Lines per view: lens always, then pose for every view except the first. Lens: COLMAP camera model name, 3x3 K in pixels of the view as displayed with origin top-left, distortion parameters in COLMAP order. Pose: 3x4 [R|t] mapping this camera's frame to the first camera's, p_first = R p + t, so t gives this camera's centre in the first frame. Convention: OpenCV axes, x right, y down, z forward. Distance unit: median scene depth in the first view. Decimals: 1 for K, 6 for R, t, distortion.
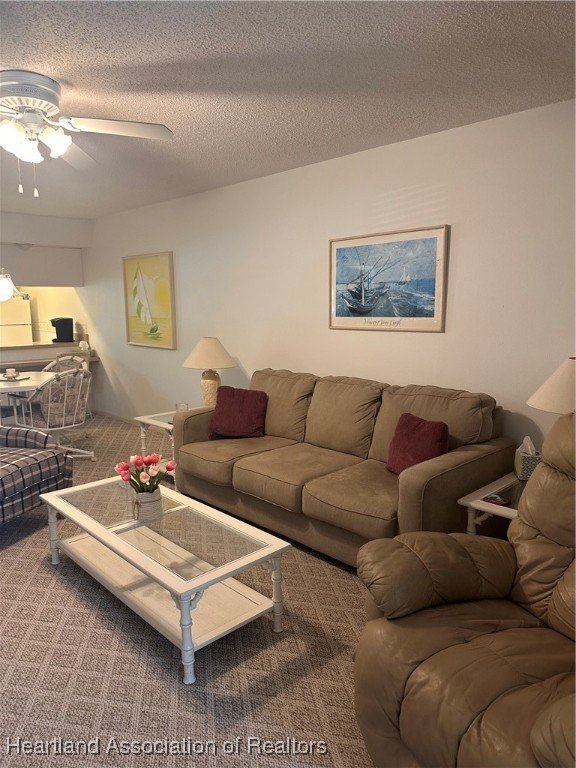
lens RADIAL K [[535.5, 0, 287.8], [0, 535.5, 387.3], [0, 0, 1]] dist [-0.000943, -0.003717]
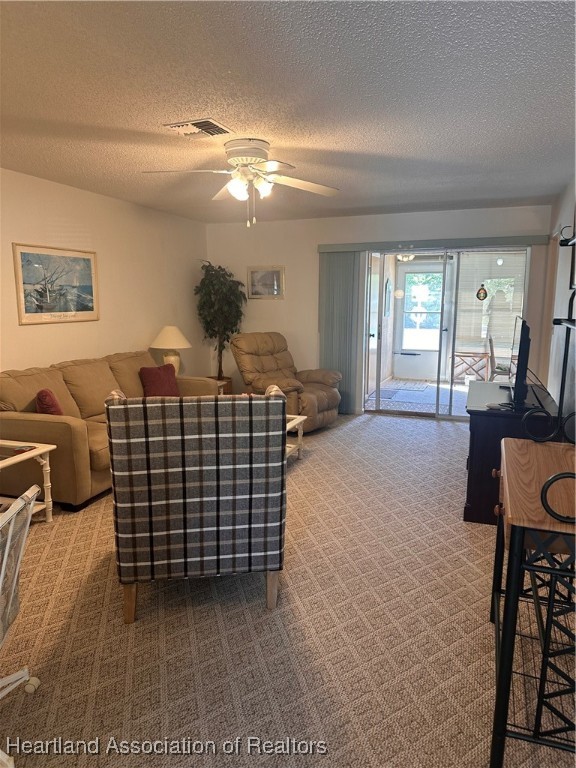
lens RADIAL K [[535.5, 0, 288.3], [0, 535.5, 380.0], [0, 0, 1]] dist [-0.000943, -0.003717]
pose [[-0.443144, -0.117219, 0.888754, -1.209843], [0.152022, 0.967228, 0.203369, -0.148937], [-0.883466, 0.225232, -0.410802, 1.061414]]
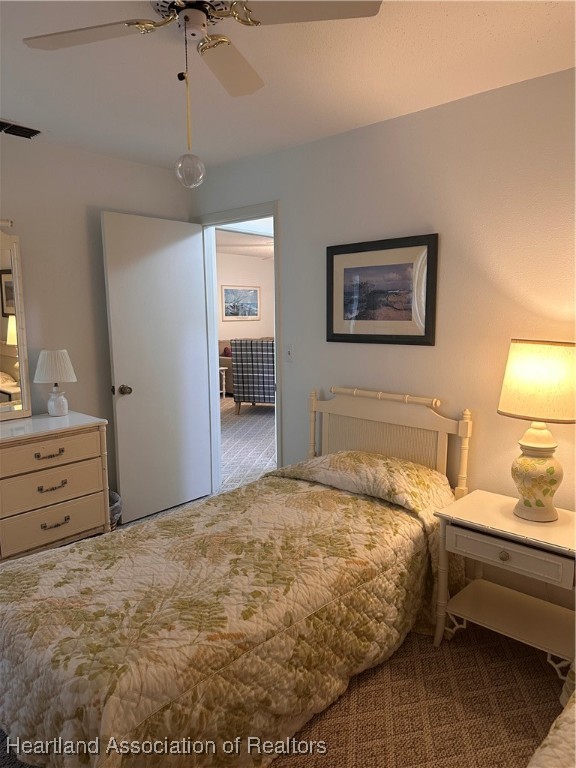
lens RADIAL K [[535.5, 0, 290.3], [0, 535.5, 386.5], [0, 0, 1]] dist [-0.000943, -0.003717]
pose [[-0.043624, -0.122904, 0.991459, -2.565035], [0.163525, 0.978141, 0.128448, -0.085870], [-0.985574, 0.167732, -0.022573, 0.858043]]
